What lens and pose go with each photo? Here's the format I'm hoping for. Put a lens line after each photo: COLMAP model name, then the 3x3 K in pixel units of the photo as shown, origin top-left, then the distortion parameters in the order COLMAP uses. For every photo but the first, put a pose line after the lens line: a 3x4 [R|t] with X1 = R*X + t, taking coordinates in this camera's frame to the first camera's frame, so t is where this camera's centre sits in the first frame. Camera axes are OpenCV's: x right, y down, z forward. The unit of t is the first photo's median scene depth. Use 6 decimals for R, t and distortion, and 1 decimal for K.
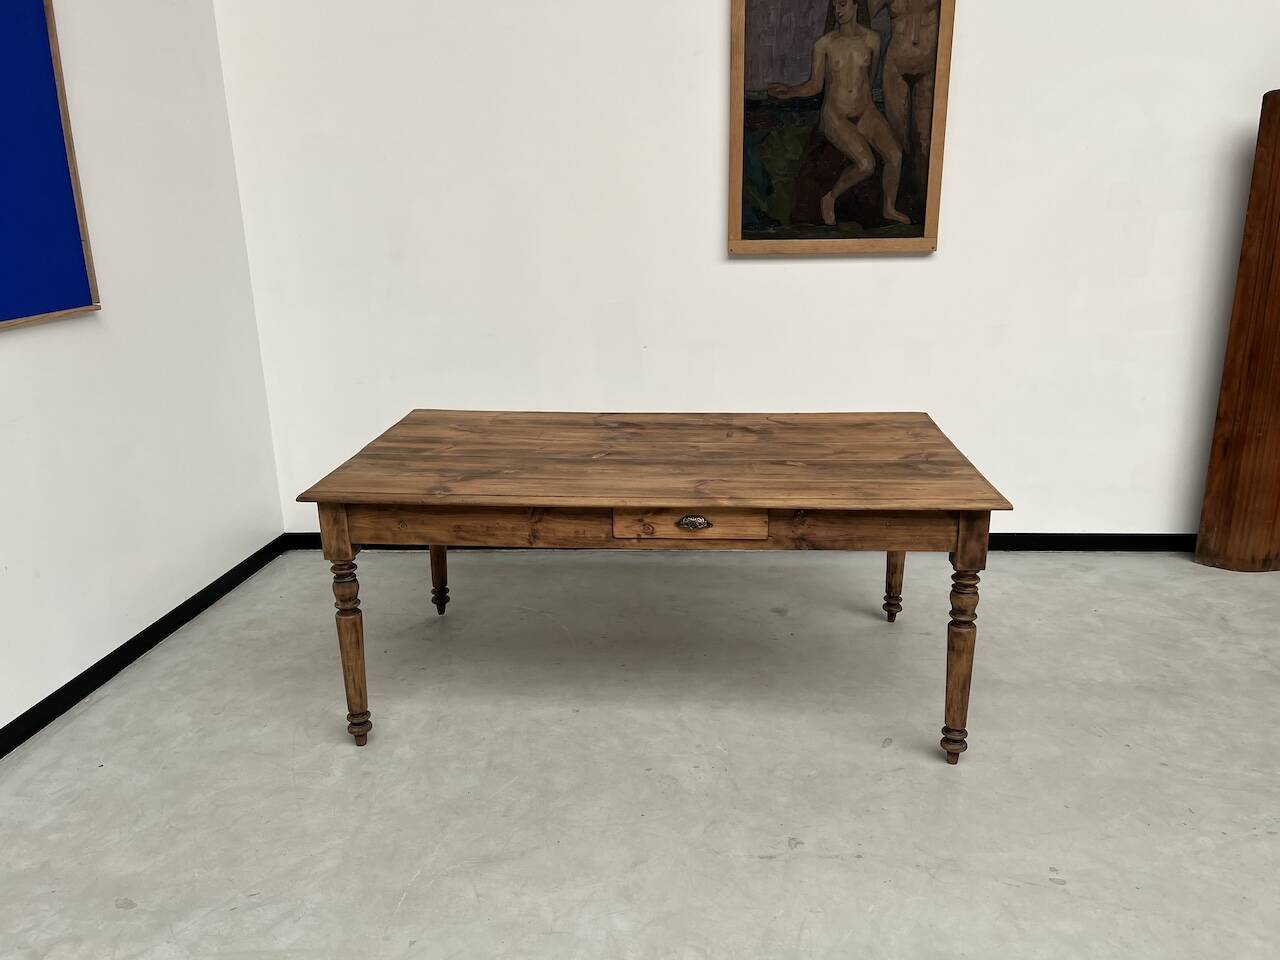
lens RADIAL K [[978.0, 0, 640.0], [0, 978.0, 480.0], [0, 0, 1]] dist [0.013514, -0.007749]
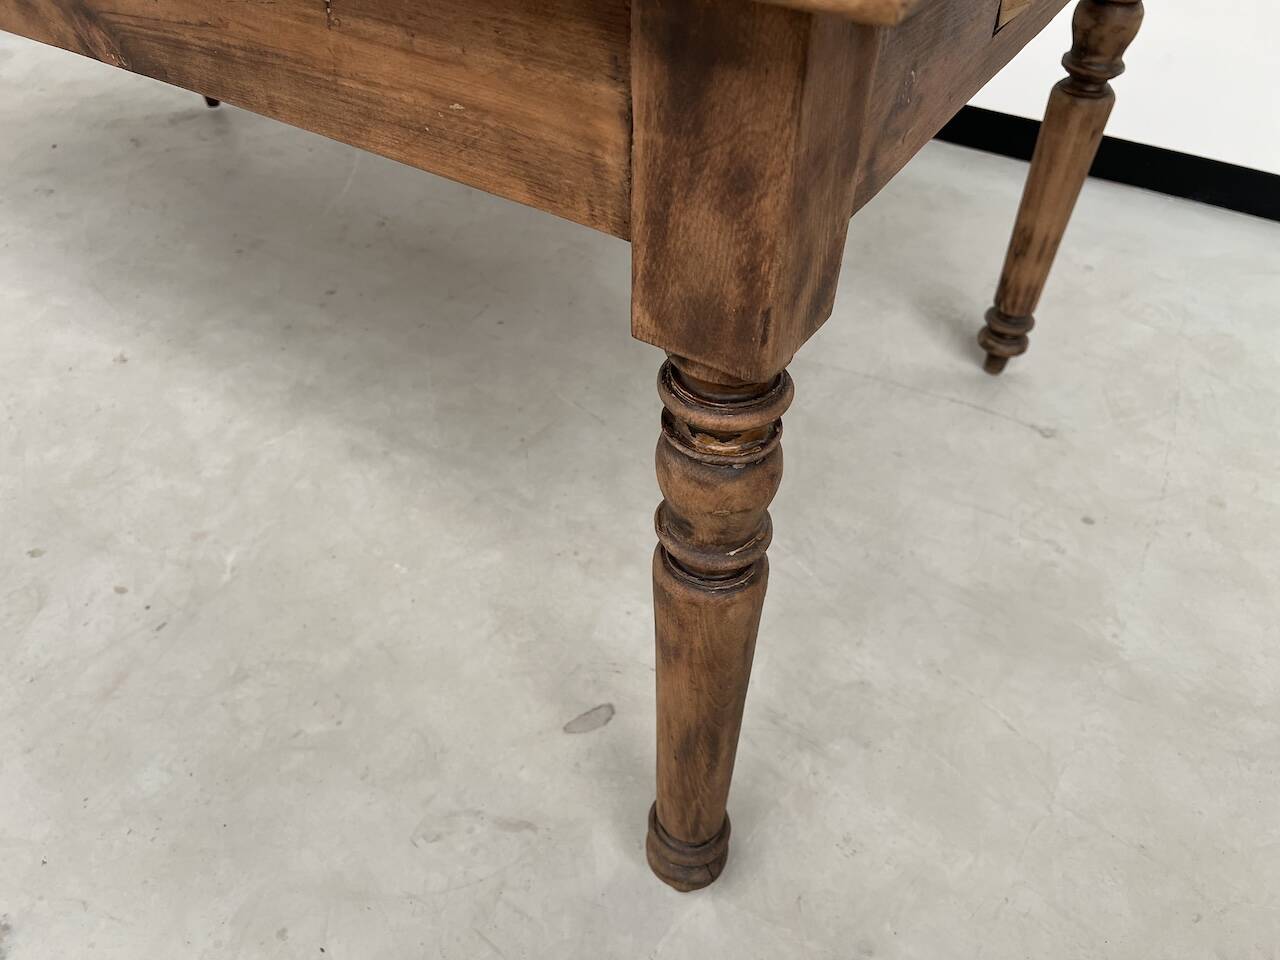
lens RADIAL K [[998.6, 0, 640.0], [0, 998.6, 480.0], [0, 0, 1]] dist [0.007619, -0.000115]
pose [[0.875950, 0.341873, -0.340345, 0.362512], [-0.159486, 0.871082, 0.464521, 0.023406], [0.455275, -0.352617, 0.817548, 0.749102]]
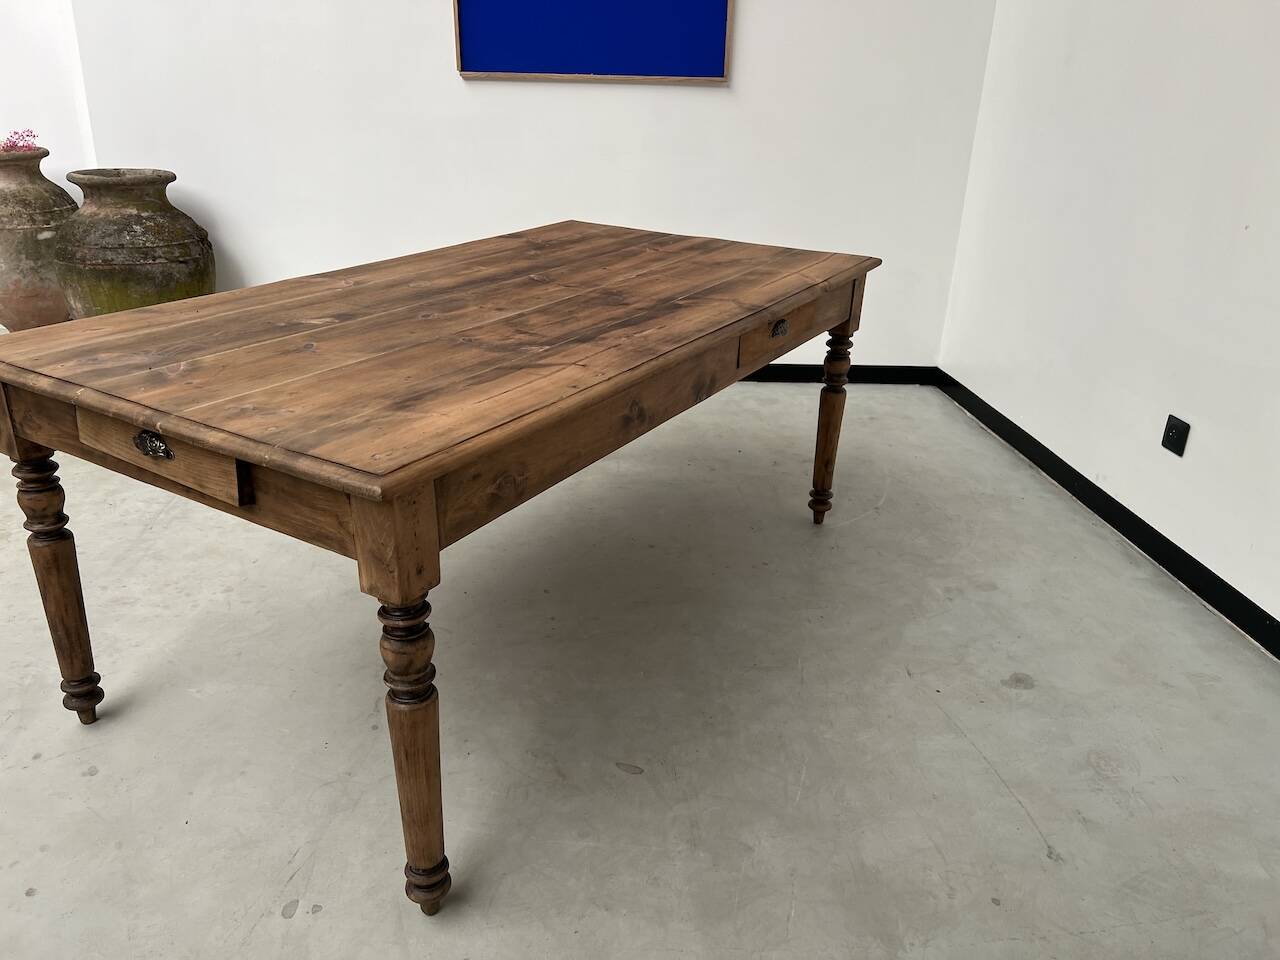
lens RADIAL K [[958.9, 0, 640.0], [0, 958.9, 480.0], [0, 0, 1]] dist [0.056762, -0.082394]
pose [[-0.457884, 0.355503, -0.814837, 0.630158], [-0.277521, 0.813603, 0.510913, -0.322439], [0.844585, 0.460073, -0.273876, 1.411357]]
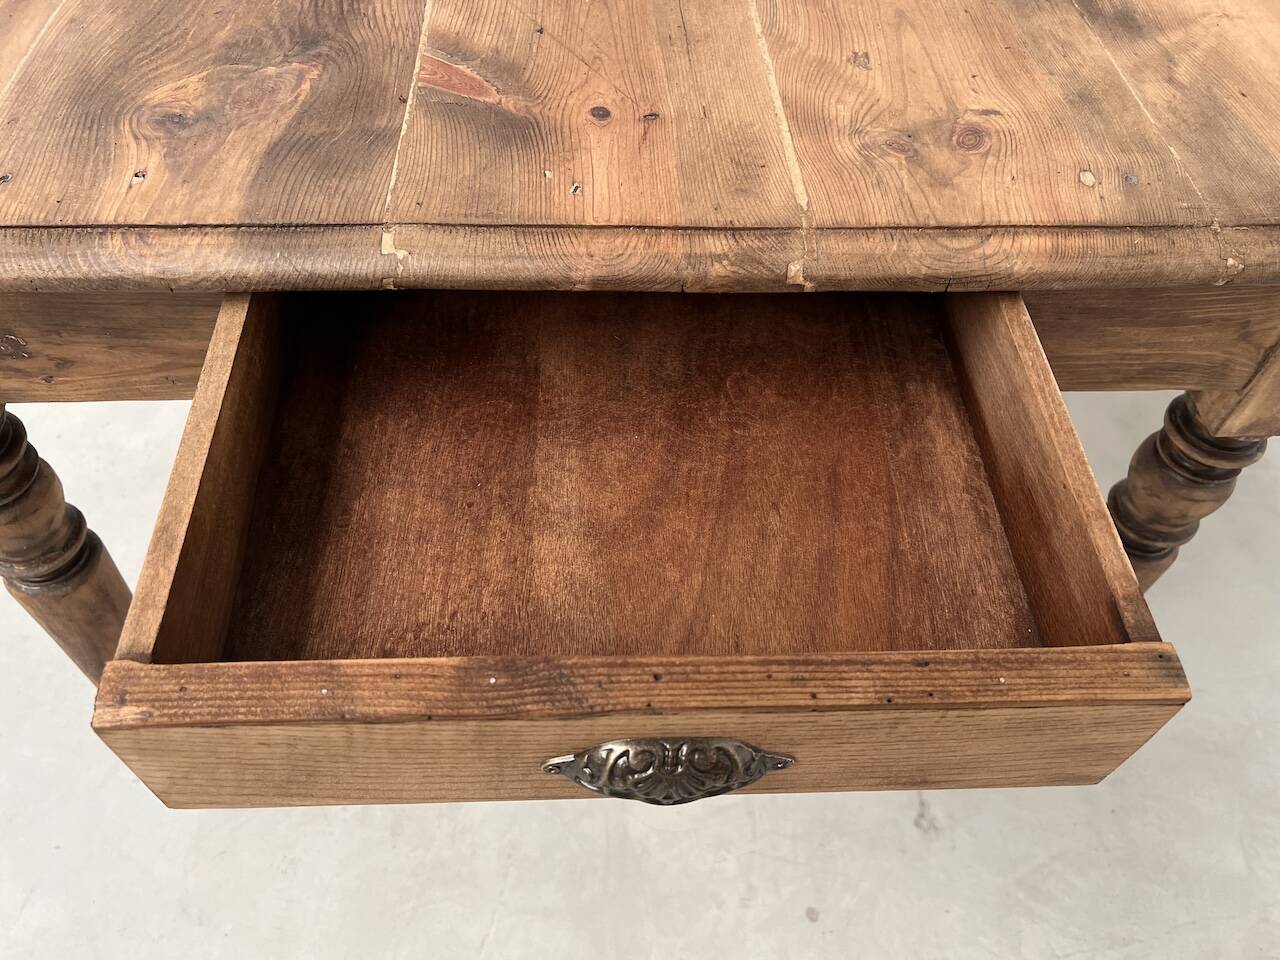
lens RADIAL K [[978.0, 0, 640.0], [0, 978.0, 480.0], [0, 0, 1]] dist [0.013514, -0.007749]
pose [[0.119135, 0.799198, -0.589143, 0.469192], [-0.327521, 0.591788, 0.736557, -0.132327], [0.937303, 0.105207, 0.332256, 0.991089]]
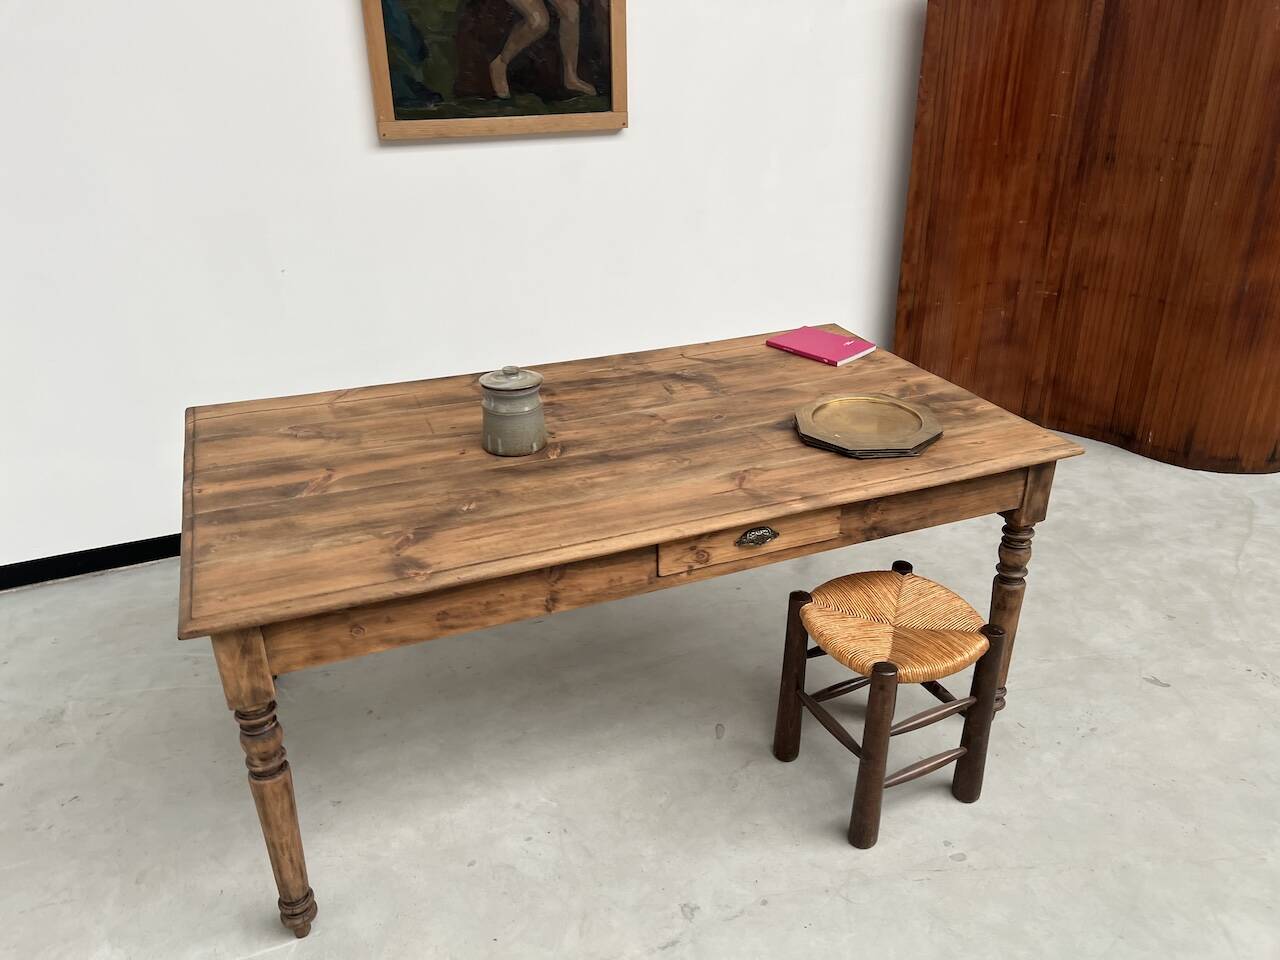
lens RADIAL K [[978.0, 0, 640.0], [0, 978.0, 480.0], [0, 0, 1]] dist [0.013514, -0.007749]
pose [[0.897308, -0.187536, 0.399585, -0.292439], [0.125100, 0.976187, 0.177227, -0.132261], [-0.423306, -0.109039, 0.899401, 0.325486]]
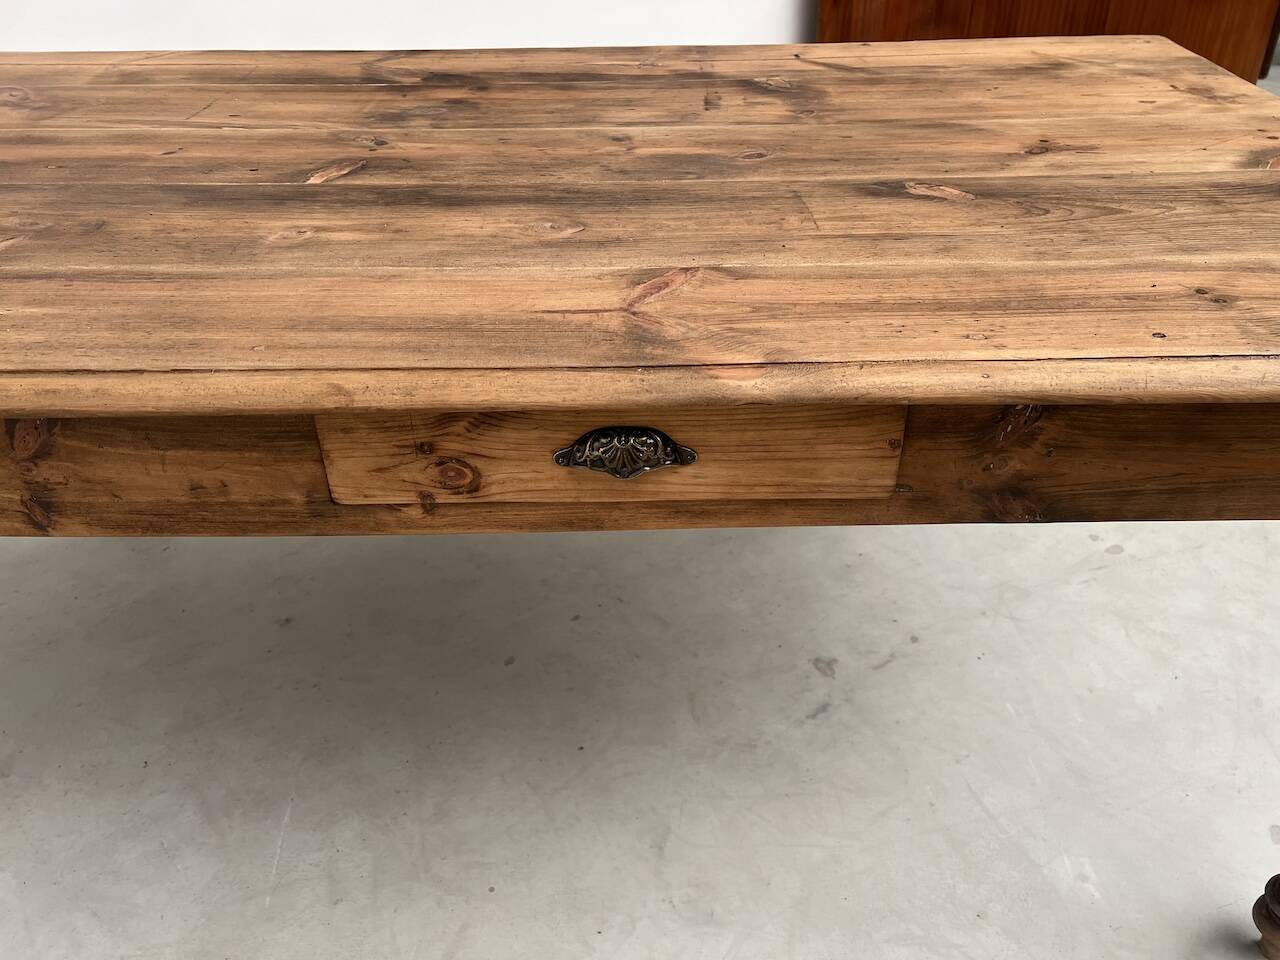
lens RADIAL K [[978.0, 0, 640.0], [0, 978.0, 480.0], [0, 0, 1]] dist [0.013514, -0.007749]
pose [[0.996968, -0.042895, 0.064929, 0.037432], [0.020623, 0.950167, 0.311059, -0.028920], [-0.075036, -0.308776, 0.948170, 0.674178]]
